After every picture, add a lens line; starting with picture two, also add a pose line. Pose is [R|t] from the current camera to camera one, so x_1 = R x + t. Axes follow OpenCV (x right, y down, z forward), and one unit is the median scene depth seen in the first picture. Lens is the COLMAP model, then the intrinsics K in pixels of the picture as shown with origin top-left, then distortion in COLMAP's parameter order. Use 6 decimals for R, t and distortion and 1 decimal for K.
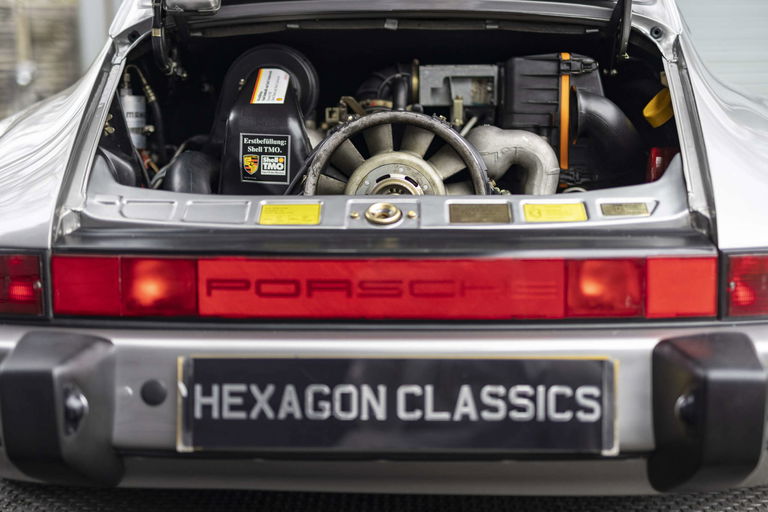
lens RADIAL K [[1092.9, 0, 390.0], [0, 1092.9, 255.9], [0, 0, 1]] dist [-0.000732, 0.000000]
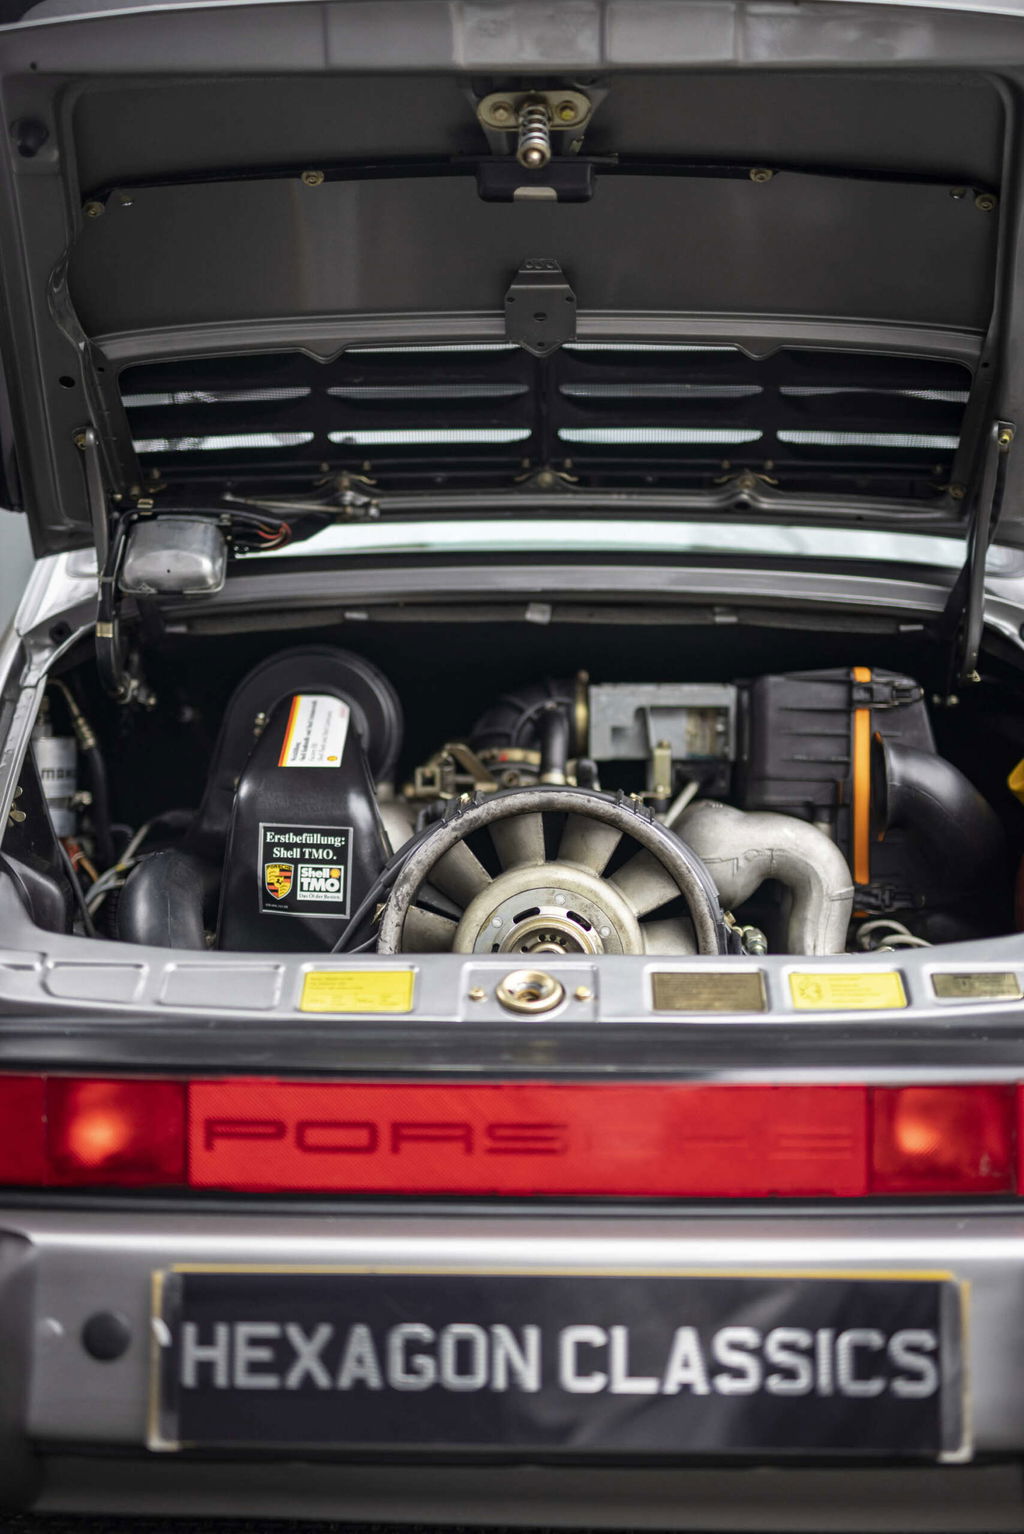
lens RADIAL K [[2183.0, 0, 509.1], [0, 2183.0, 768.4], [0, 0, 1]] dist [-0.000732, 0.000000]
pose [[0.999989, 0.004617, 0.000807, -0.018195], [-0.004532, 0.996424, -0.084368, -0.058561], [-0.001194, 0.084363, 0.996434, -0.087623]]
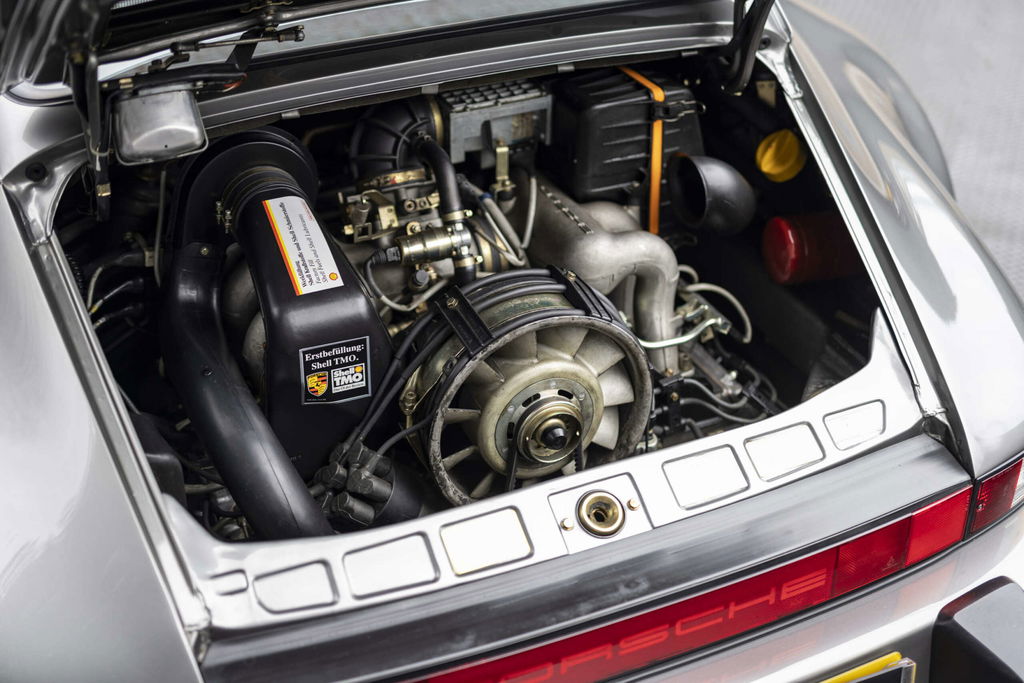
lens RADIAL K [[1457.2, 0, 515.0], [0, 1457.2, 340.6], [0, 0, 1]] dist [-0.000732, 0.000000]
pose [[0.898628, -0.235849, 0.369924, -0.419512], [0.044992, 0.888301, 0.457052, -0.629736], [-0.436399, -0.394076, 0.808864, 0.248427]]
